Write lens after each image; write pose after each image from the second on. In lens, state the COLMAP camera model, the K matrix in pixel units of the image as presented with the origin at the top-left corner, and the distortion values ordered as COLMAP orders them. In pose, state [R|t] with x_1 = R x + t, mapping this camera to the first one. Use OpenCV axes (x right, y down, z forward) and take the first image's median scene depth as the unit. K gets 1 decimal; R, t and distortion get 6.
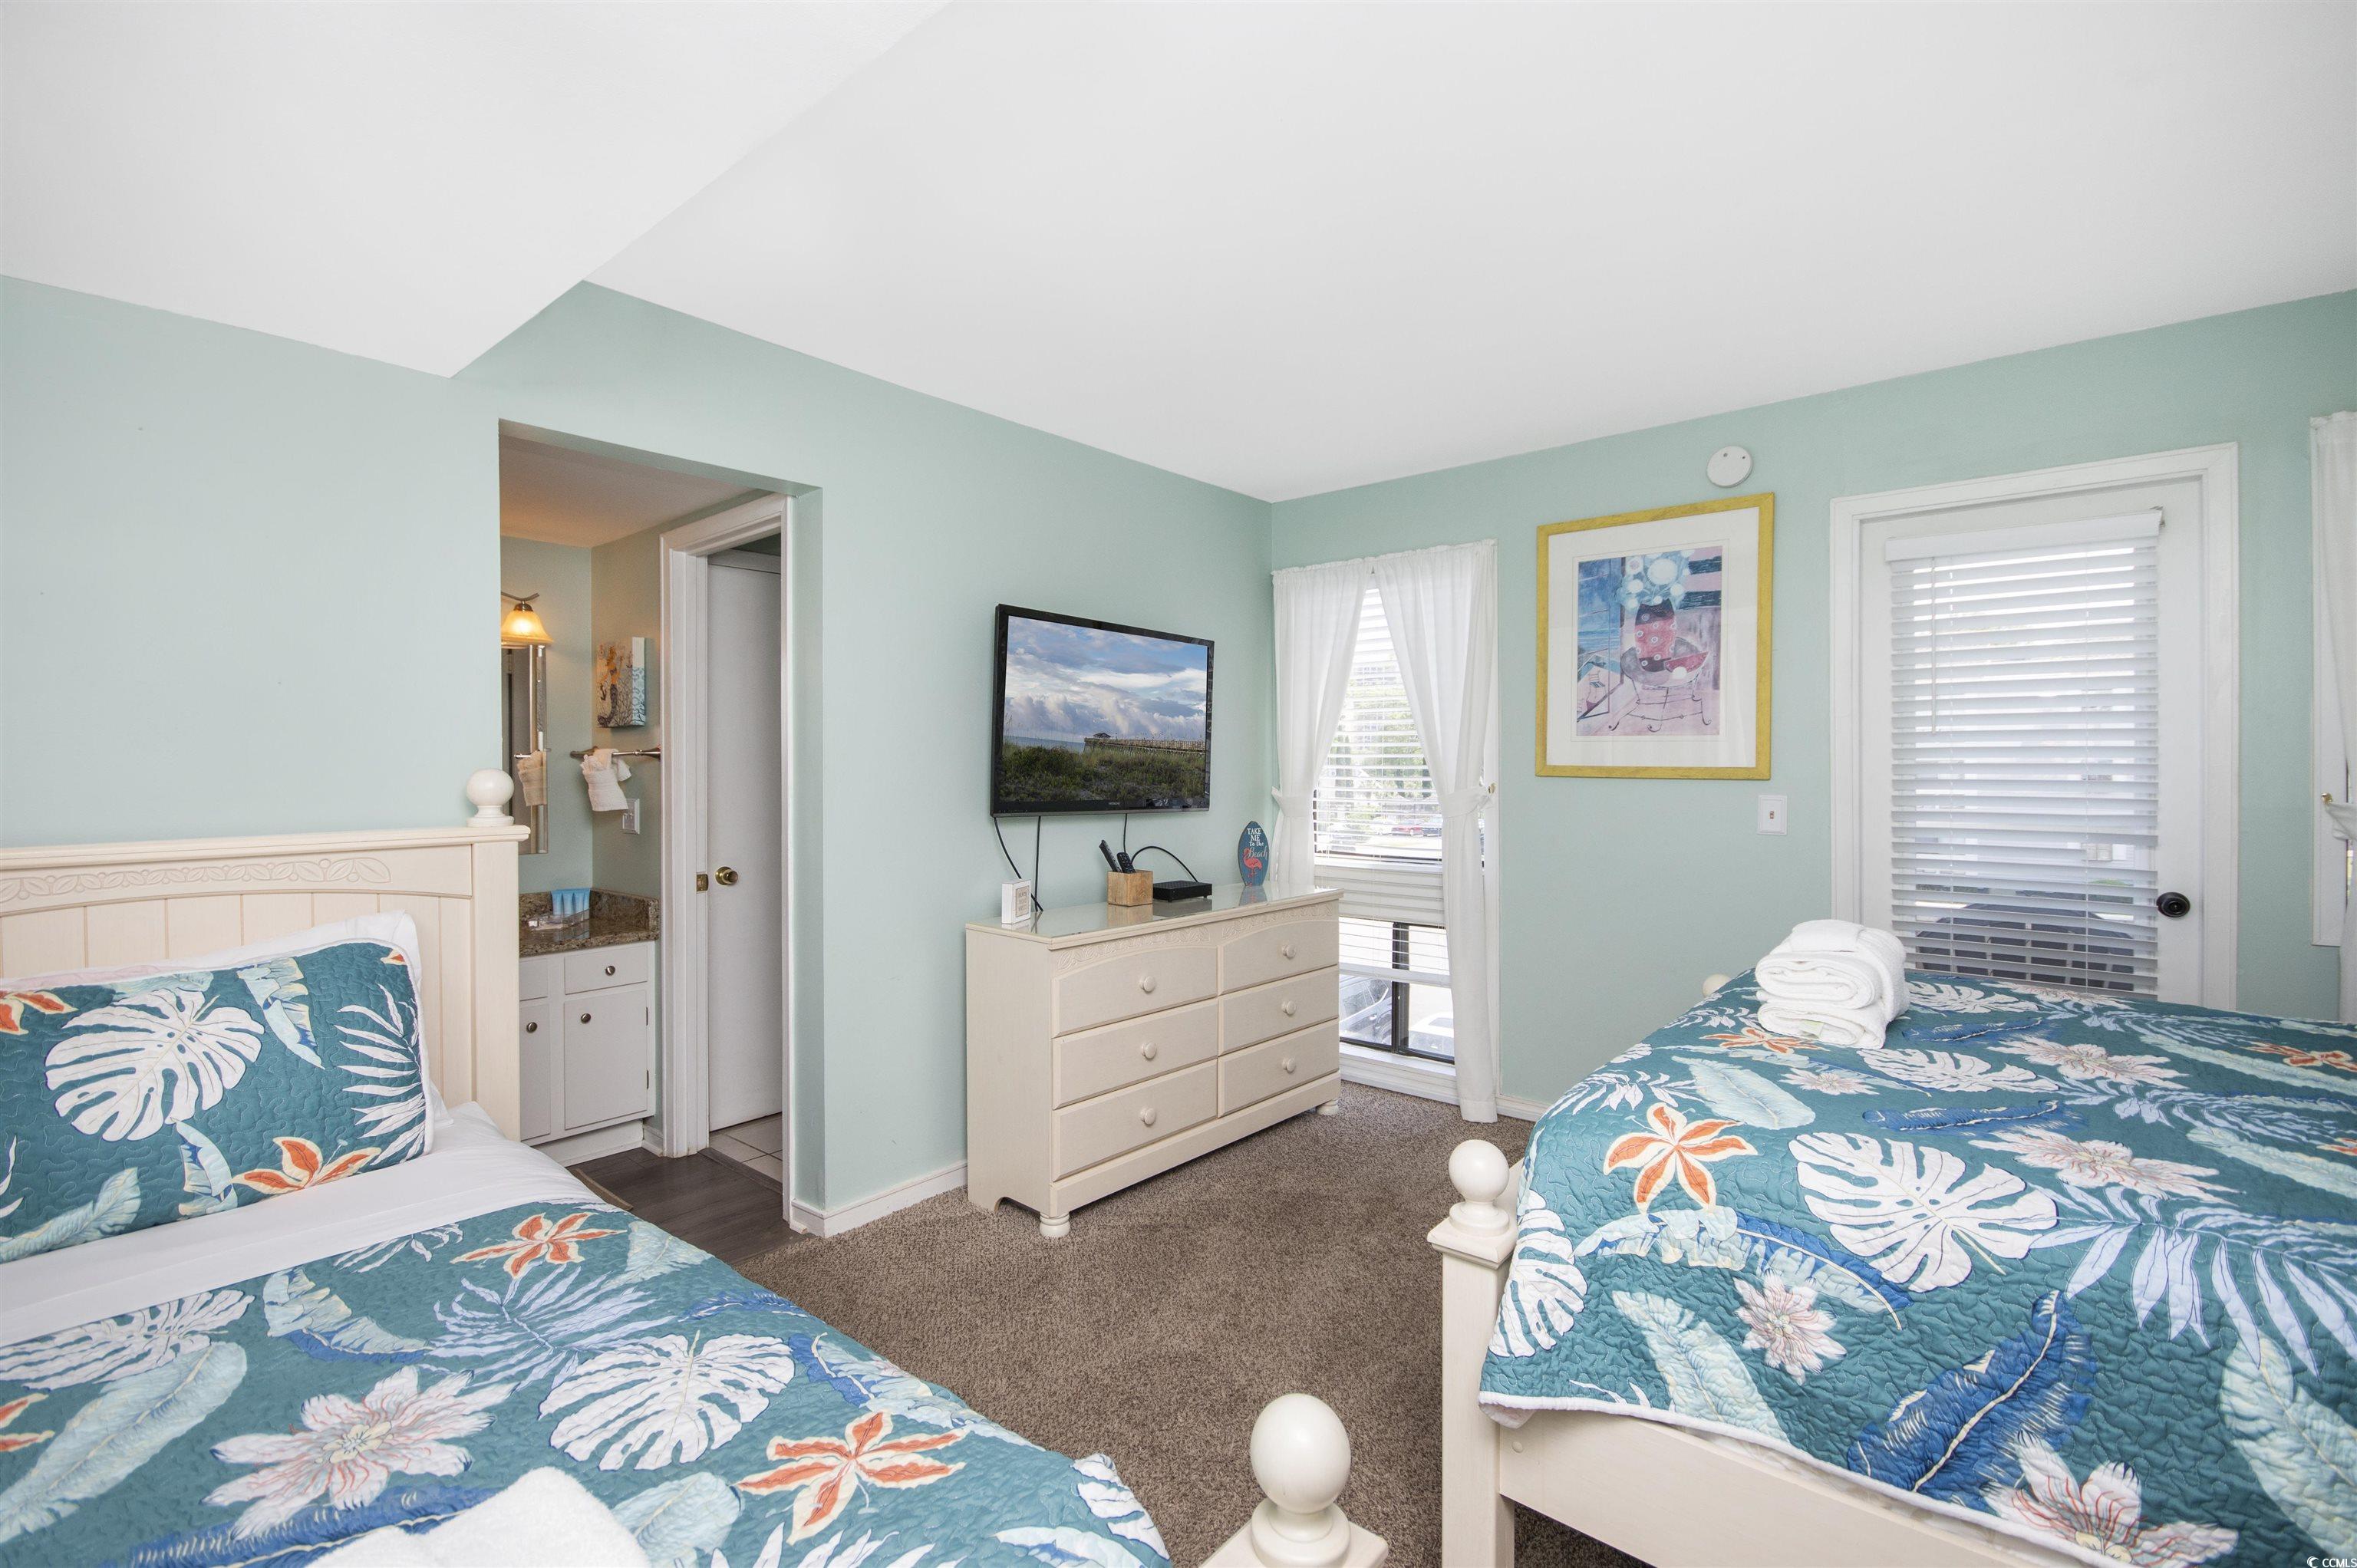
lens RADIAL K [[1056.2, 0, 1141.0], [0, 1056.2, 782.4], [0, 0, 1]] dist [-0.000415, -0.000599]
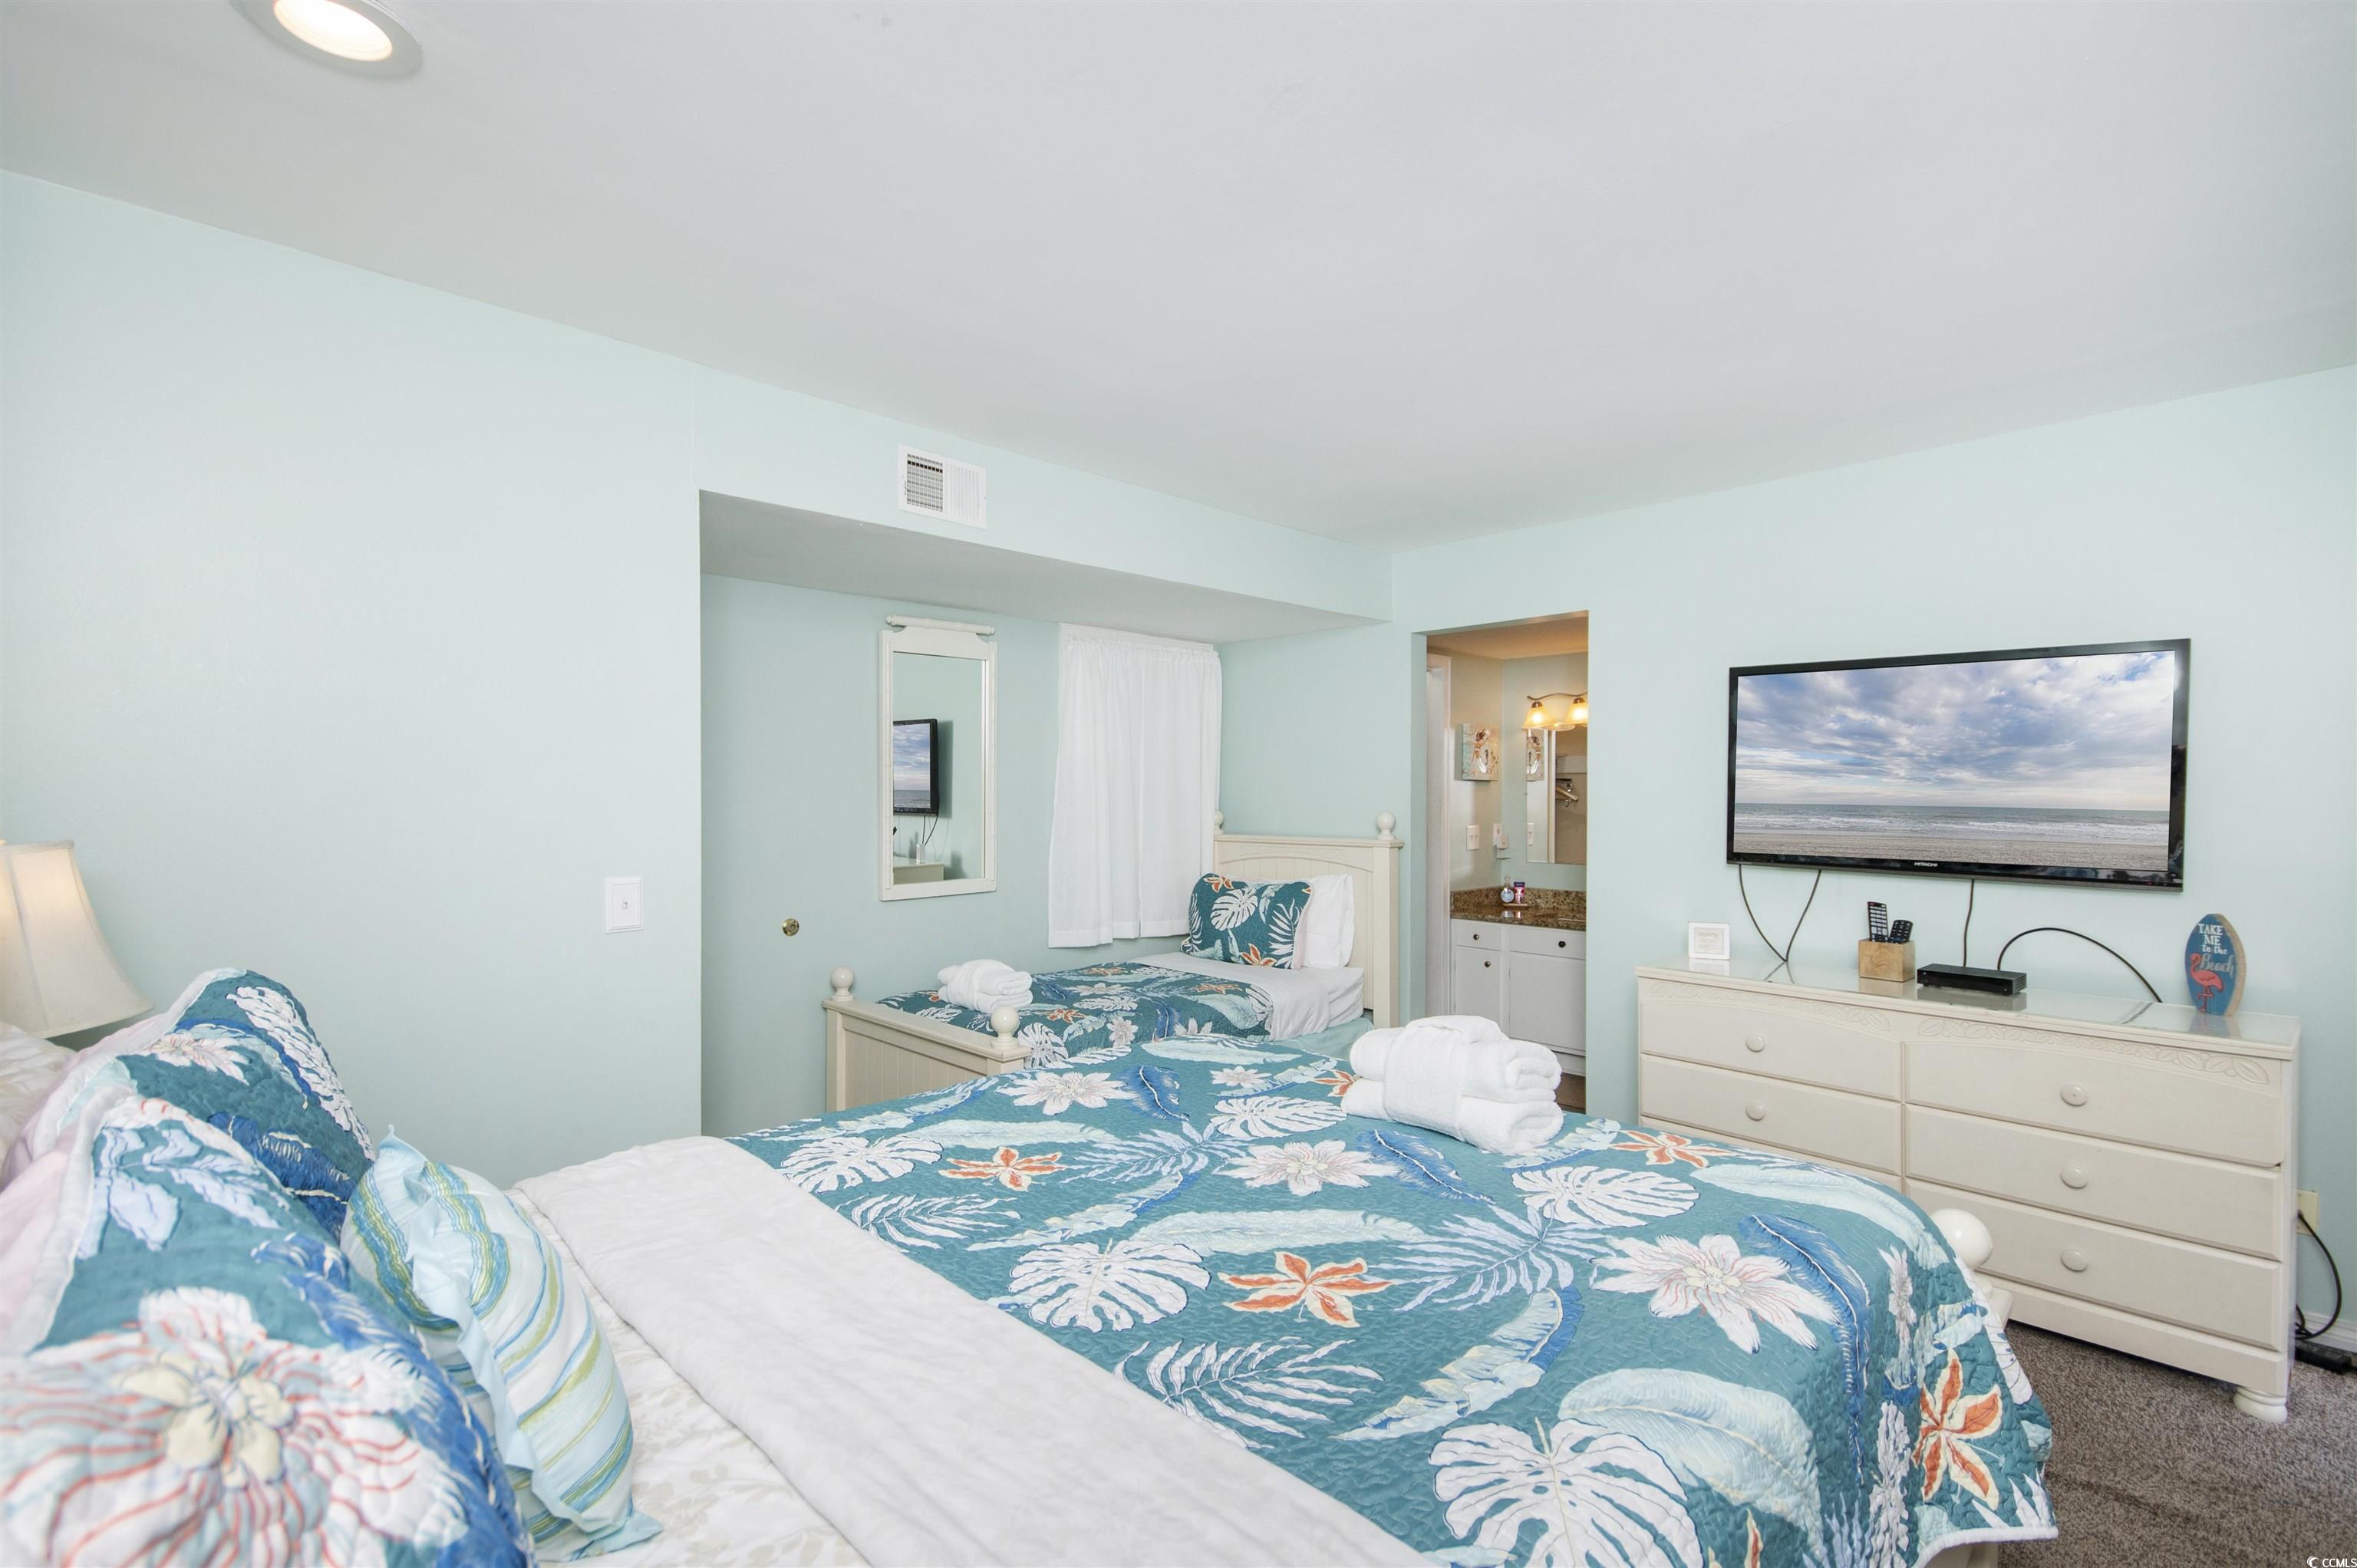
lens RADIAL K [[1056.2, 0, 1141.0], [0, 1056.2, 782.4], [0, 0, 1]] dist [-0.000415, -0.000599]
pose [[-0.109404, -0.001655, -0.993996, 1.977617], [-0.013821, 0.999904, -0.000144, -0.083159], [0.993901, 0.013722, -0.109417, 1.015565]]
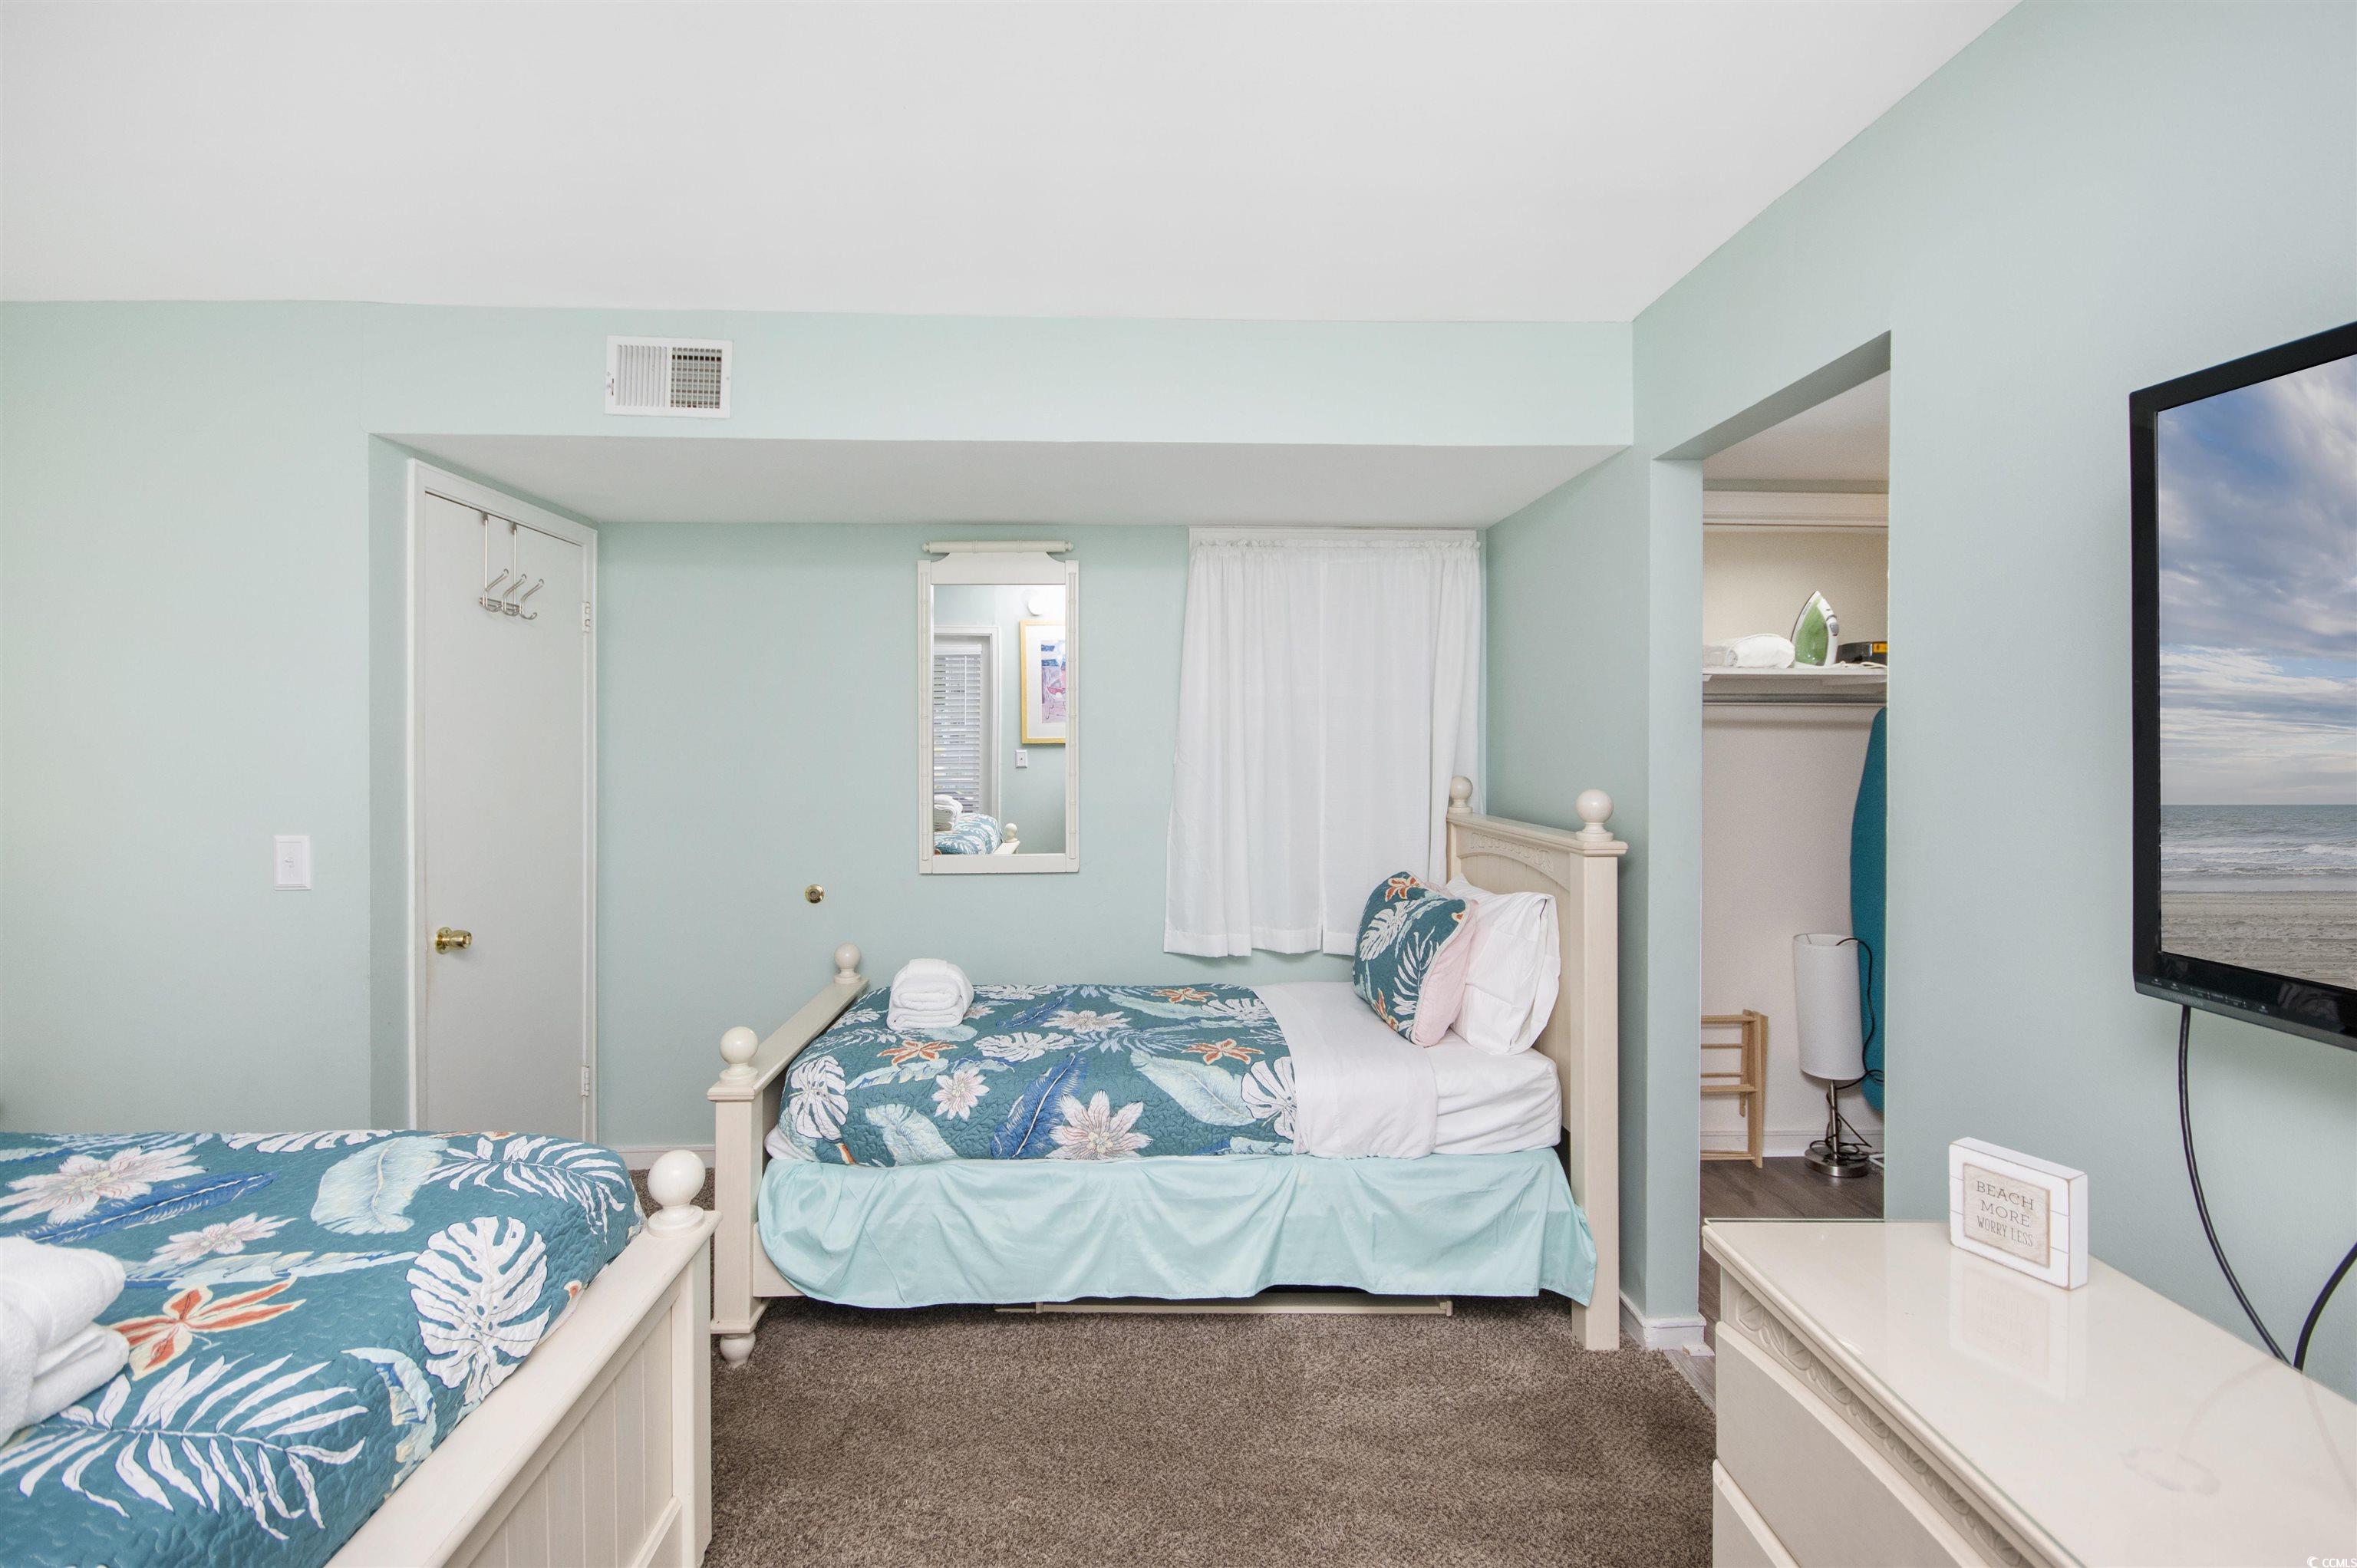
lens RADIAL K [[1071.6, 0, 1178.2], [0, 1071.6, 710.9], [0, 0, 1]] dist [-0.001657, -0.000706]
pose [[-0.725502, -0.012143, -0.688113, 0.684124], [-0.009601, 0.999926, -0.007523, -0.116355], [0.688153, 0.001149, -0.725564, 2.082812]]
